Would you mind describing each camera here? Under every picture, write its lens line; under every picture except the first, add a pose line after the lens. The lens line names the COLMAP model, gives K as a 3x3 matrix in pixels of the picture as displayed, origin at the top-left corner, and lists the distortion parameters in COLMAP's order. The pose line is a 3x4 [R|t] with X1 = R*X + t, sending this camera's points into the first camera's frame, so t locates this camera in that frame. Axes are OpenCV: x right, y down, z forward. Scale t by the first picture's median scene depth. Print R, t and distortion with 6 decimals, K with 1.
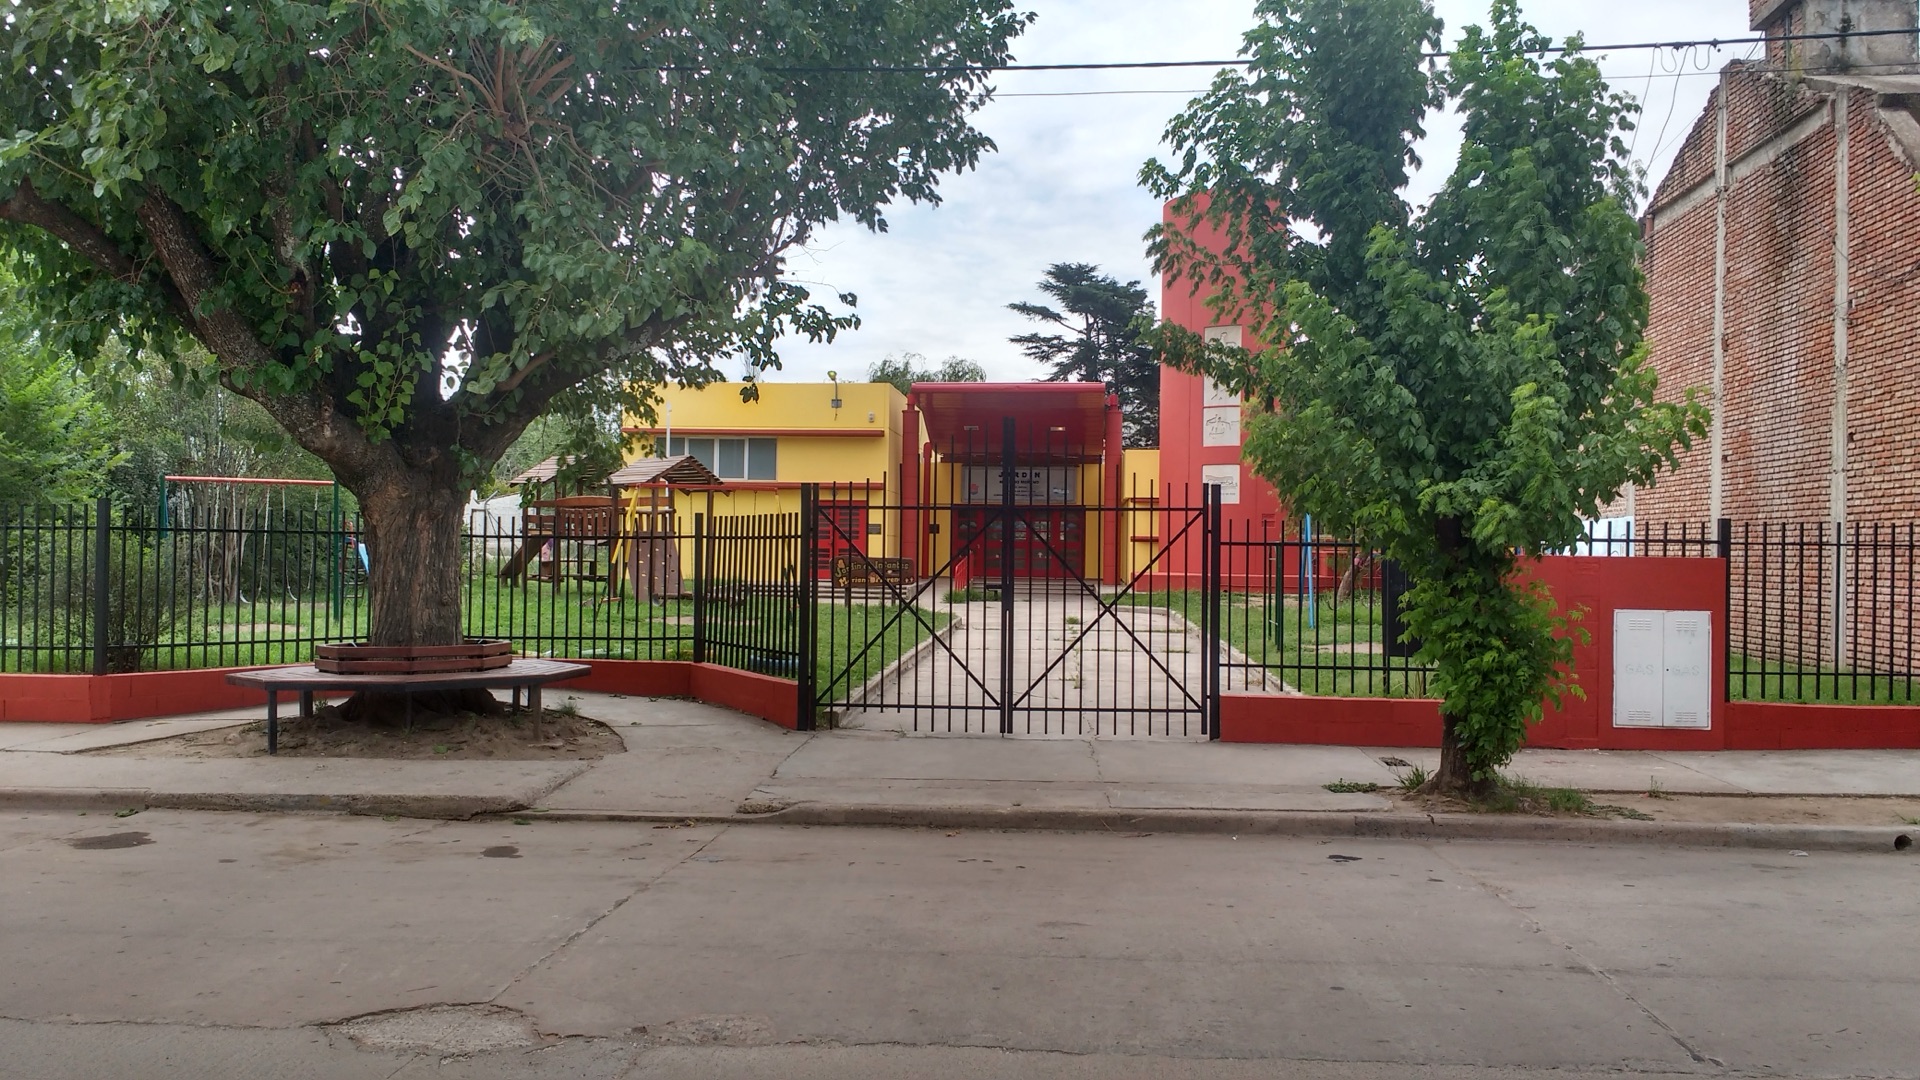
lens RADIAL K [[1488.8, 0, 972.0], [0, 1488.8, 533.8], [0, 0, 1]] dist [0.087693, -0.138548]
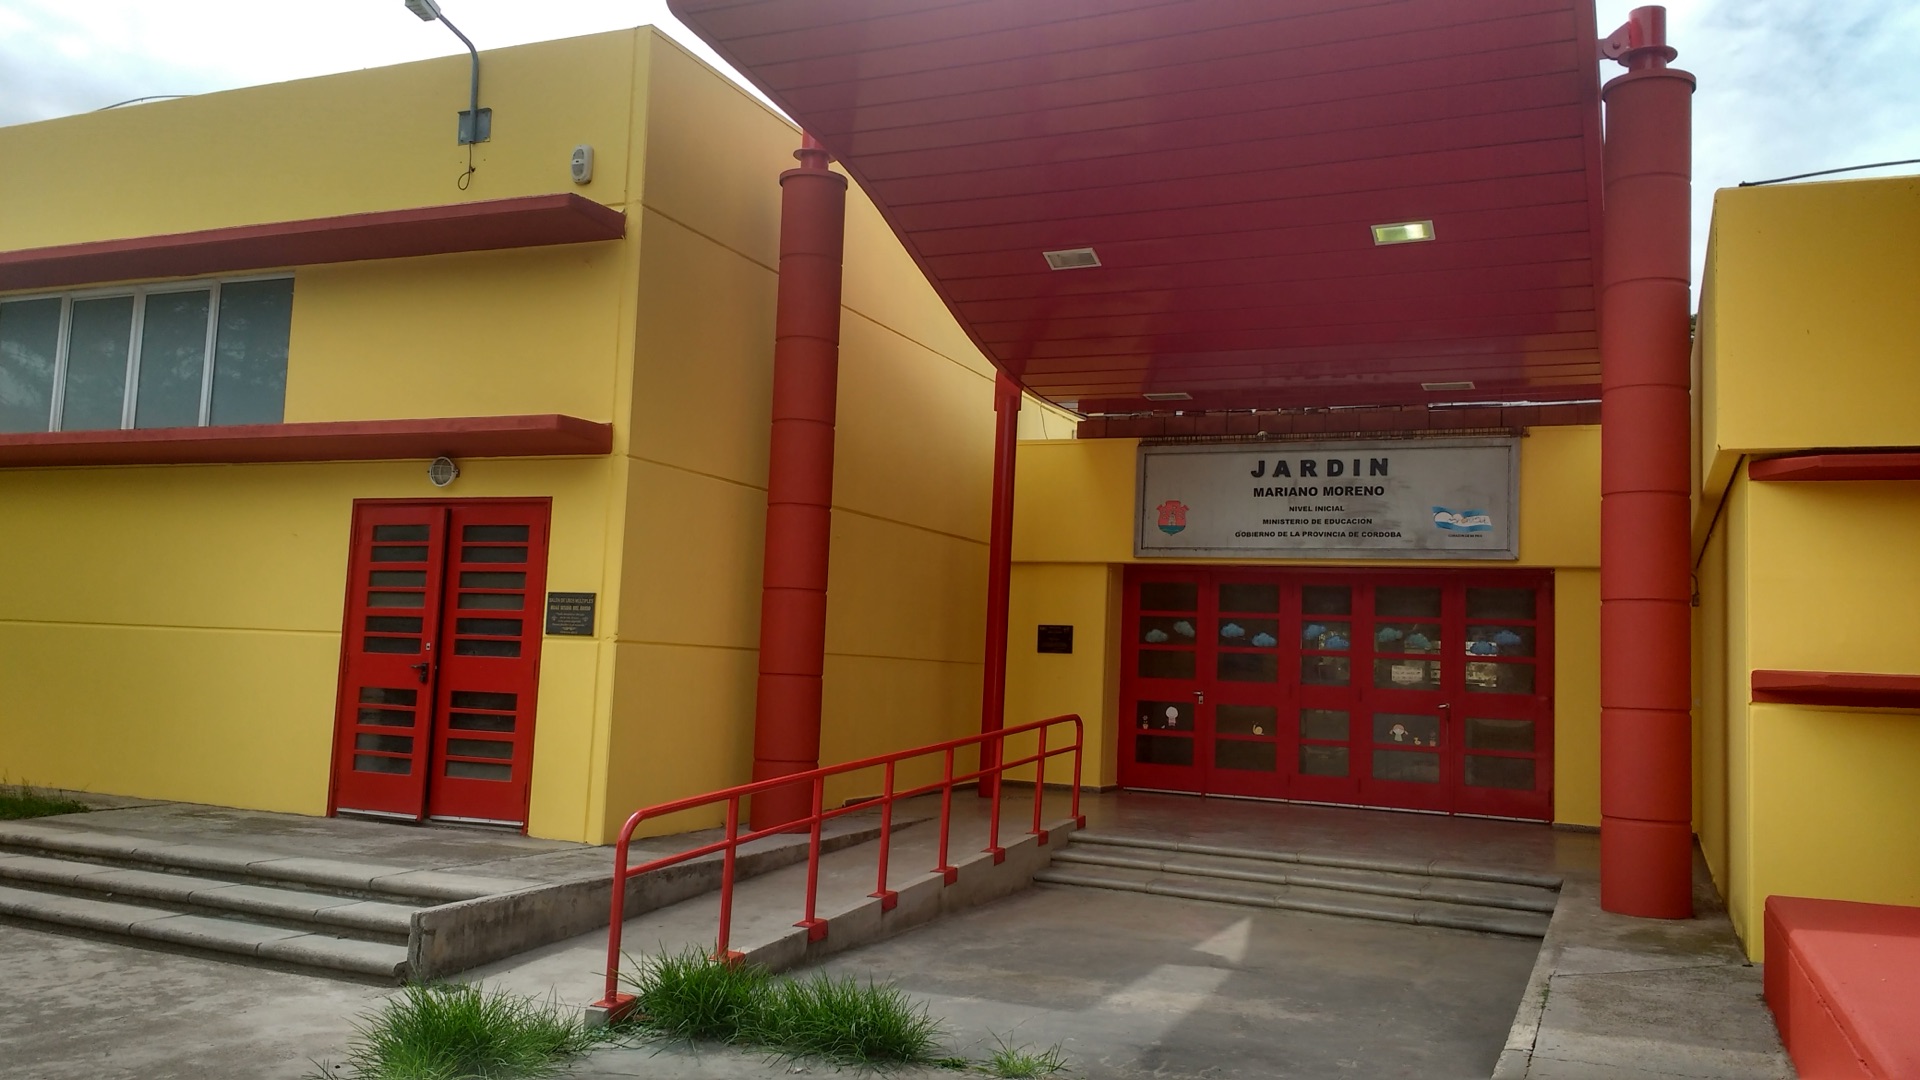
lens RADIAL K [[1488.8, 0, 972.0], [0, 1488.8, 533.8], [0, 0, 1]] dist [0.087693, -0.138548]
pose [[0.941539, -0.004039, -0.336880, 0.082916], [-0.027659, 0.995626, -0.089239, 0.004020], [0.335767, 0.093339, 0.937309, 0.832543]]
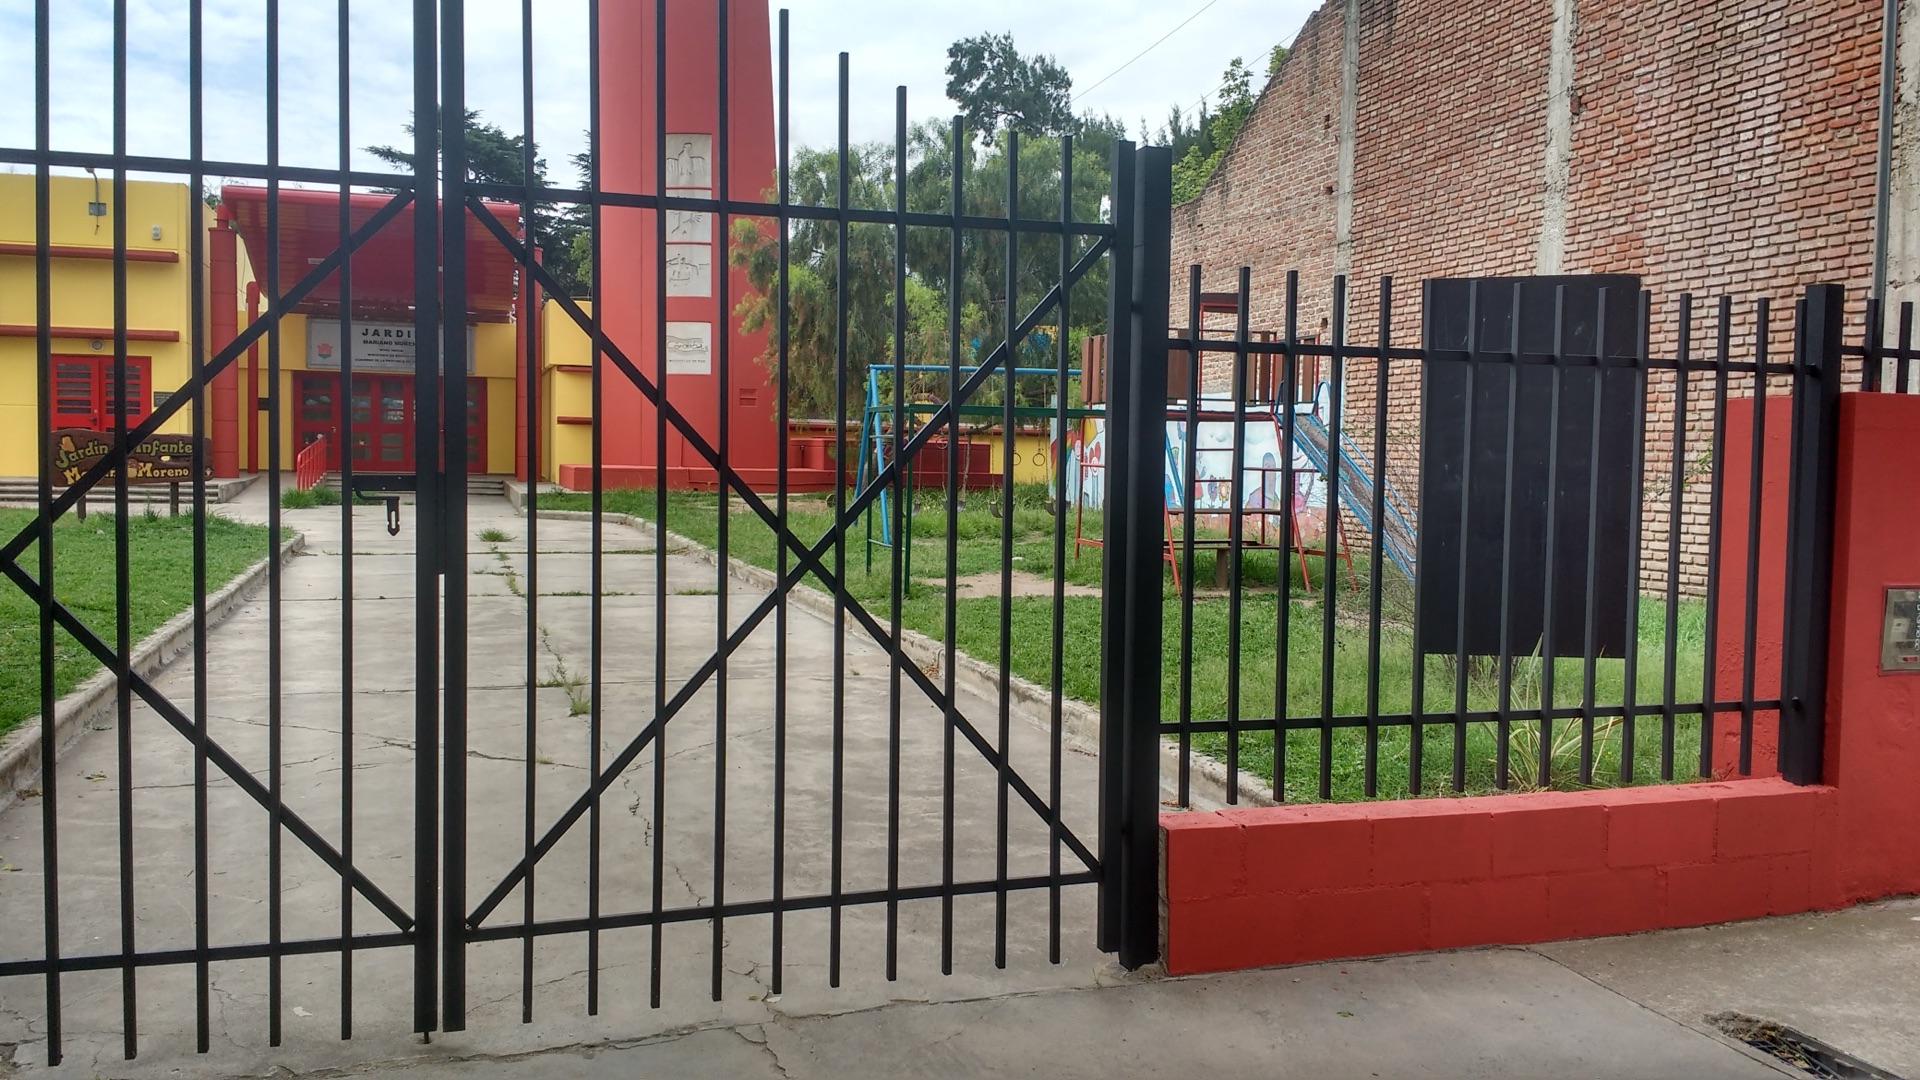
lens RADIAL K [[1488.8, 0, 972.0], [0, 1488.8, 533.8], [0, 0, 1]] dist [0.087693, -0.138548]
pose [[0.919392, -0.014779, 0.393064, 0.001853], [-0.012132, 0.997753, 0.065893, 0.008488], [-0.393155, -0.065350, 0.917147, 0.235698]]
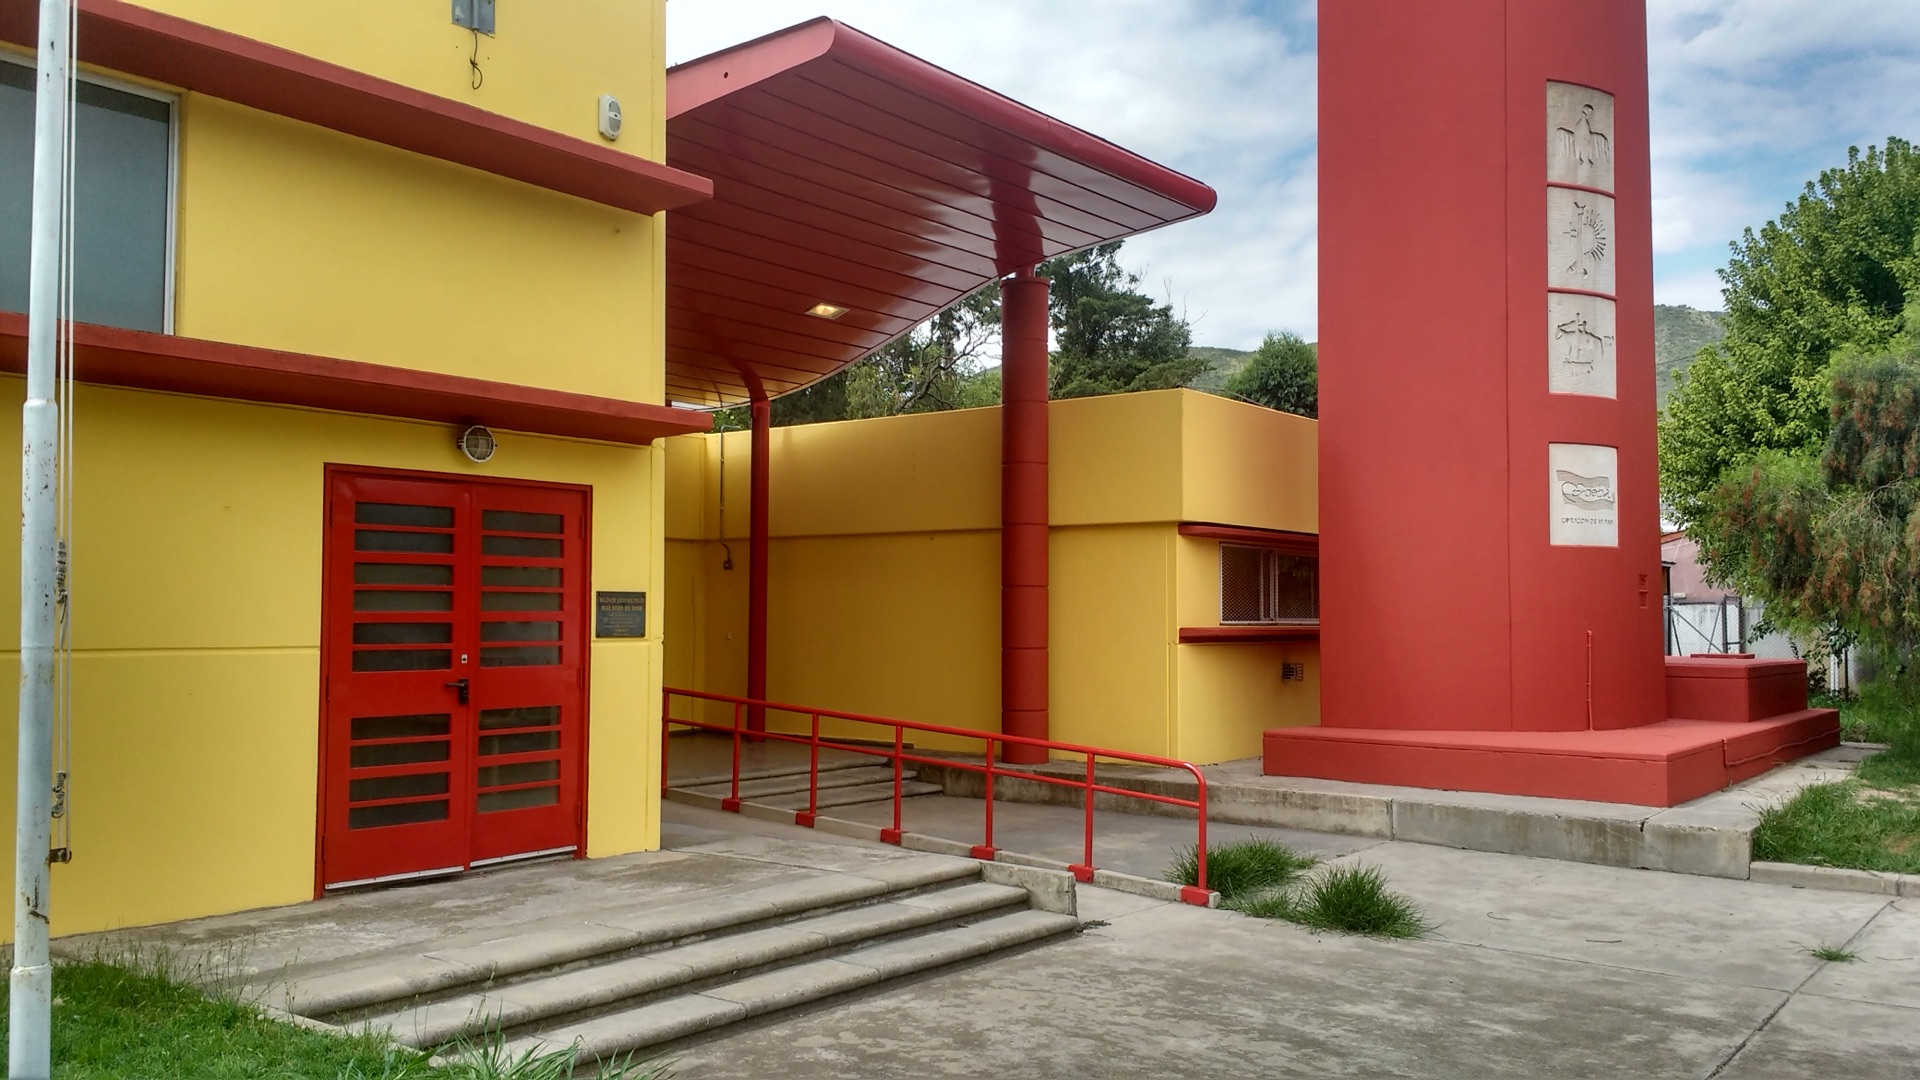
lens RADIAL K [[1533.5, 0, 960.0], [0, 1533.5, 540.0], [0, 0, 1]] dist [0.063223, -0.000852]
pose [[0.567243, 0.031852, 0.822934, -0.239598], [-0.002593, 0.999316, -0.036892, -0.006263], [-0.823546, 0.018793, 0.566938, 0.866735]]
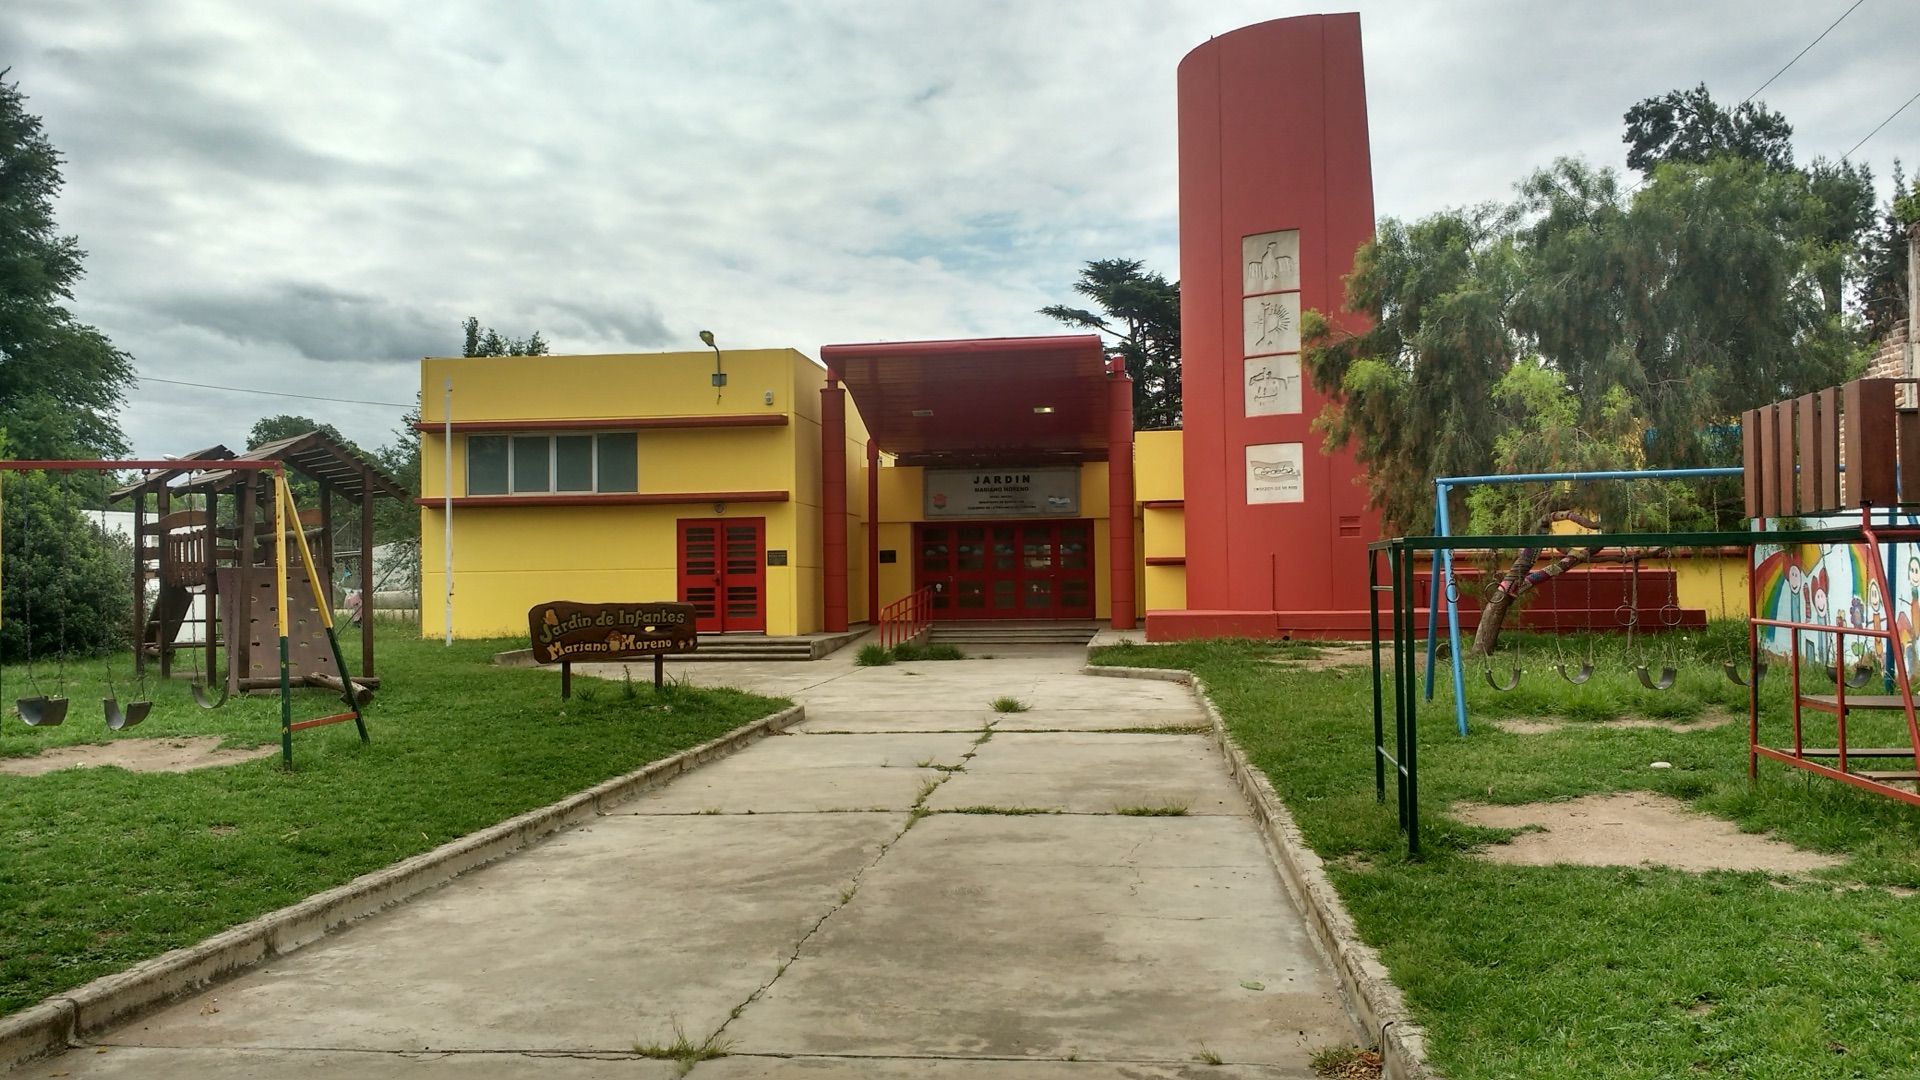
lens RADIAL K [[1488.8, 0, 972.0], [0, 1488.8, 533.8], [0, 0, 1]] dist [0.087693, -0.138548]
pose [[0.998513, -0.028616, -0.046395, 0.061310], [0.027520, 0.999331, -0.024101, 0.005104], [0.047053, 0.022789, 0.998632, 0.326775]]
